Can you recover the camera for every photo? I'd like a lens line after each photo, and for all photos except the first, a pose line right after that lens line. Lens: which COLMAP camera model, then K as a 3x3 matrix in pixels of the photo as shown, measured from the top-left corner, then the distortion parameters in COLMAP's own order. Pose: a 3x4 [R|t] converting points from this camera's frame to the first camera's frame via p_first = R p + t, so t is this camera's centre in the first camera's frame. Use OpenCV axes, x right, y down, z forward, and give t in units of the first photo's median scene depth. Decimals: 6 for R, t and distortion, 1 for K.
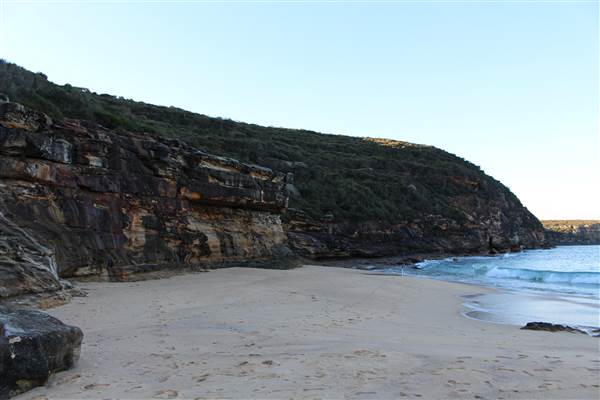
lens RADIAL K [[460.9, 0, 300.4], [0, 460.9, 198.7], [0, 0, 1]] dist [-0.086437, 0.028062]
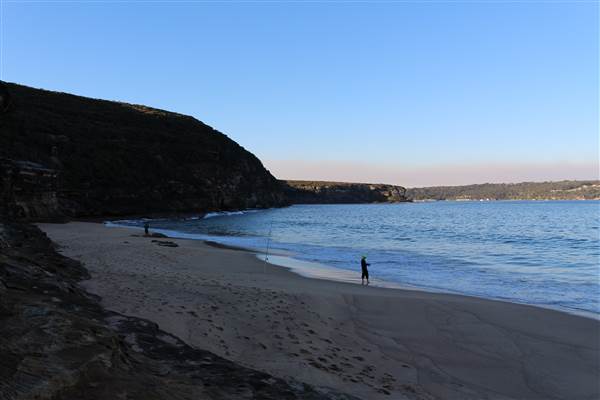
lens RADIAL K [[540.1, 0, 302.7], [0, 540.1, 200.7], [0, 0, 1]] dist [-0.157314, 0.148206]
pose [[0.900780, 0.009894, 0.434163, -0.030577], [-0.056477, 0.993919, 0.094526, -0.078975], [-0.430588, -0.109668, 0.895861, -0.531629]]
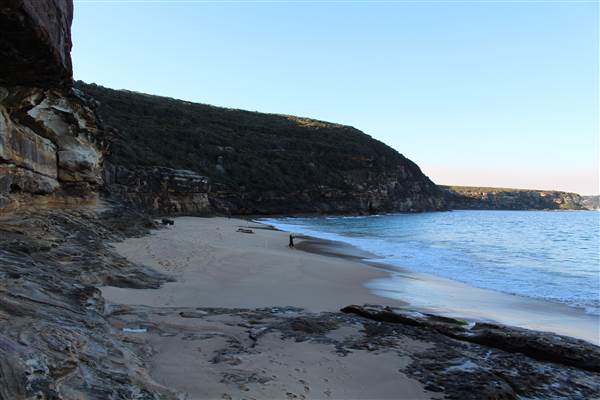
lens RADIAL K [[540.1, 0, 311.1], [0, 540.1, 194.3], [0, 0, 1]] dist [-0.157314, 0.148206]
pose [[0.993652, 0.032635, 0.107663, 0.082255], [-0.042534, 0.994944, 0.090977, -0.100921], [-0.104150, -0.094979, 0.990016, -0.739643]]
